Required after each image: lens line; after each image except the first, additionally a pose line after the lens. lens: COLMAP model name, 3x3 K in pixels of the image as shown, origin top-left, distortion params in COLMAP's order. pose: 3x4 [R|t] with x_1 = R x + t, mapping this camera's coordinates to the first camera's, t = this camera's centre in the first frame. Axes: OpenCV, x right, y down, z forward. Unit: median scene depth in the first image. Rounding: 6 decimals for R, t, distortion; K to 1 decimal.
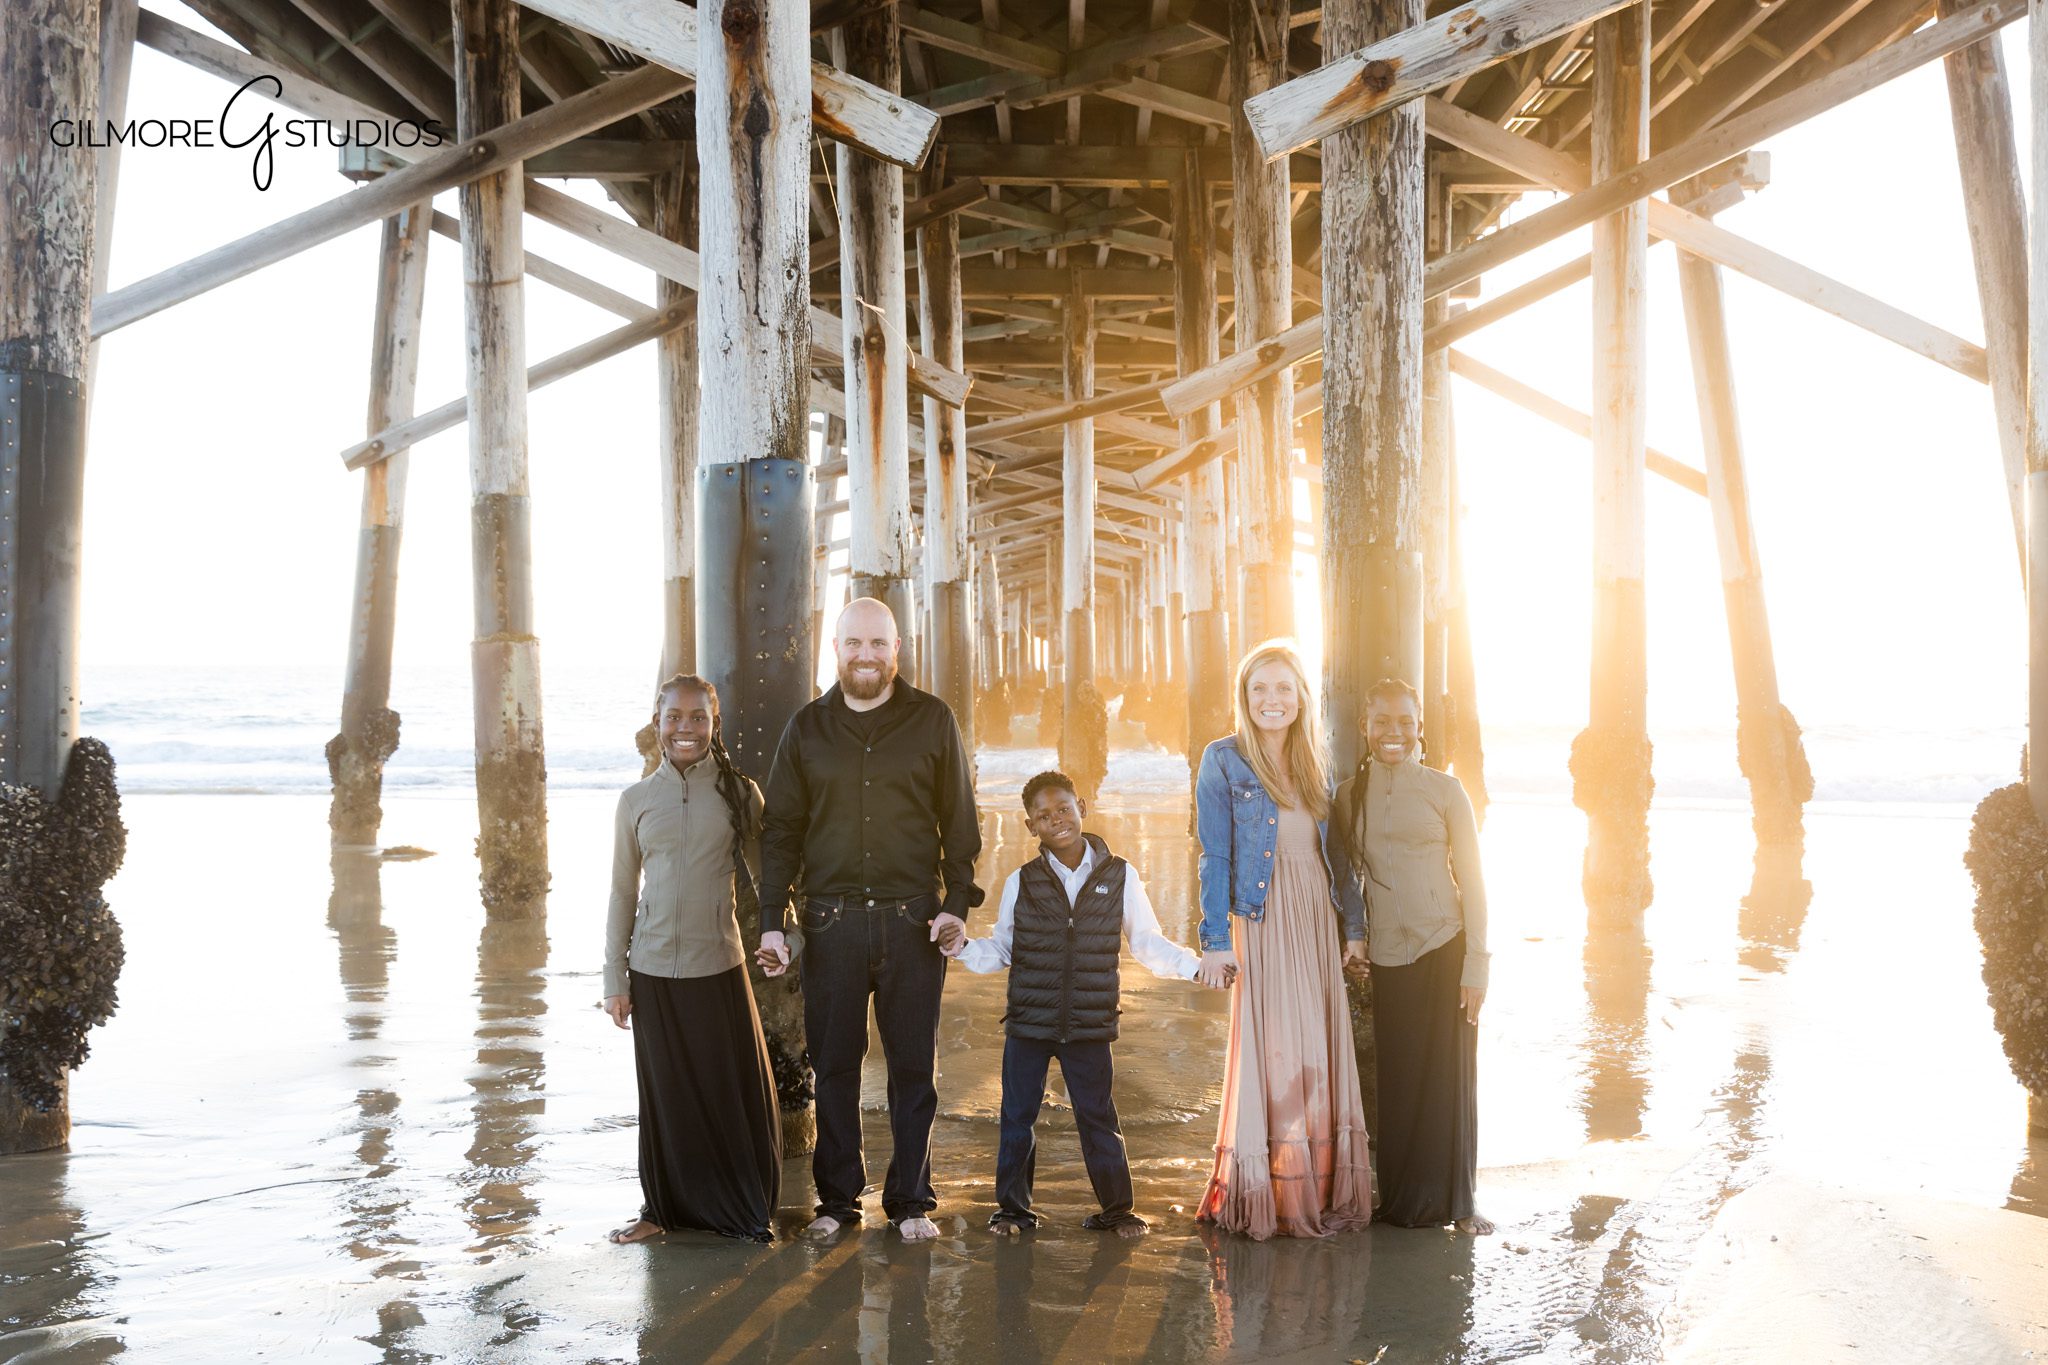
lens RADIAL K [[2391.1, 0, 1197.3], [0, 2391.1, 688.6], [0, 0, 1]] dist [0.095965, 0.000000]
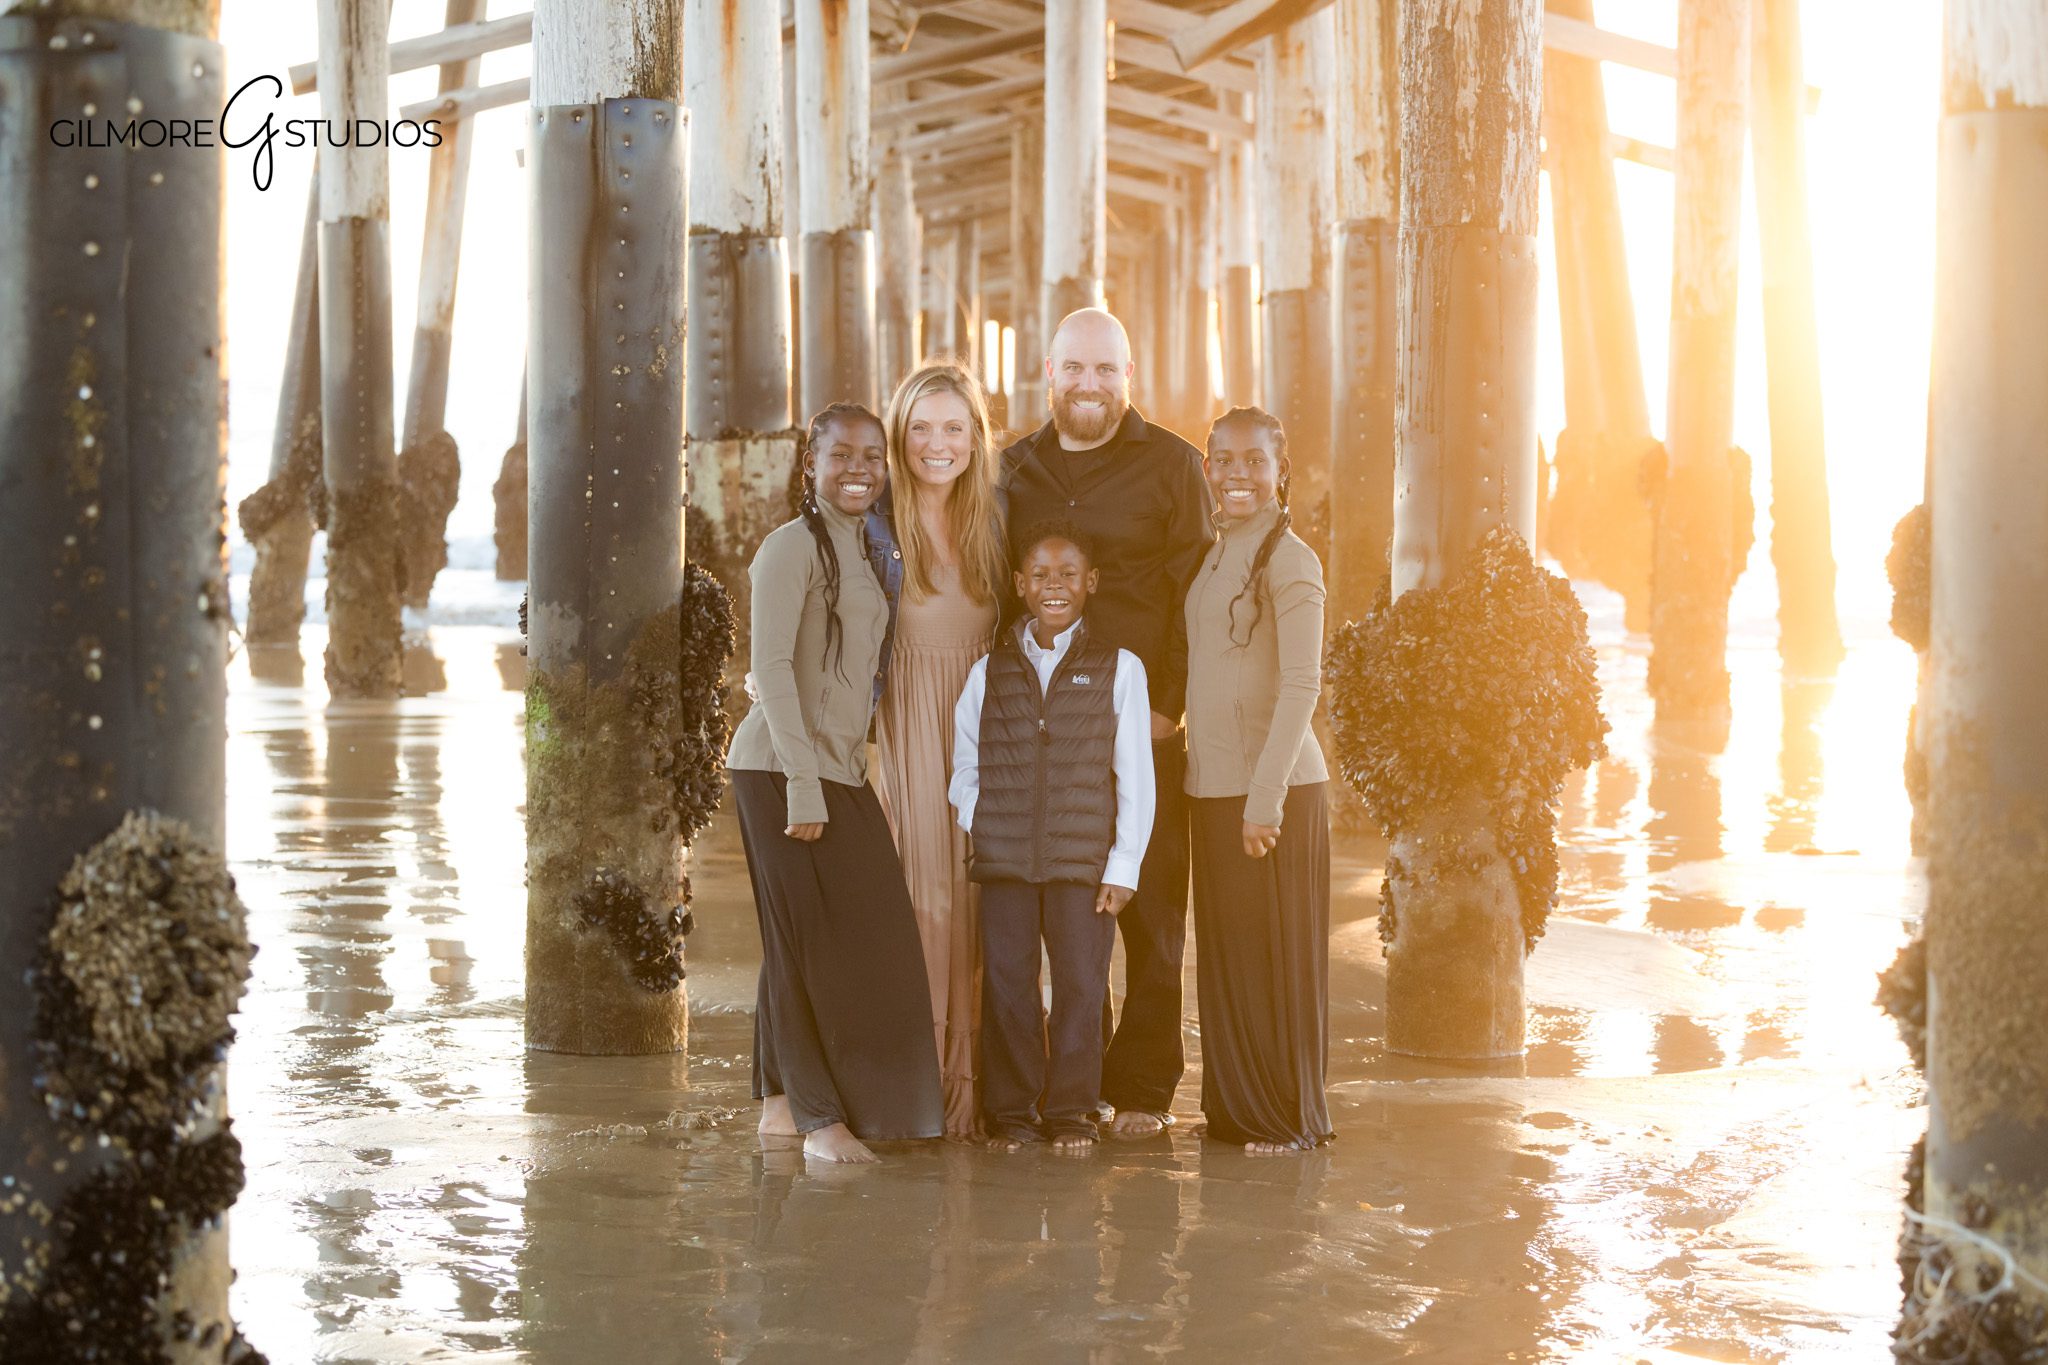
lens RADIAL K [[6162.7, 0, 1184.4], [0, 6162.7, 750.6], [0, 0, 1]] dist [0.170657, 0.000000]
pose [[0.999301, 0.014987, -0.034253, 0.034798], [-0.013255, 0.998648, 0.050260, 0.003120], [0.034960, -0.049771, 0.998149, -0.539385]]
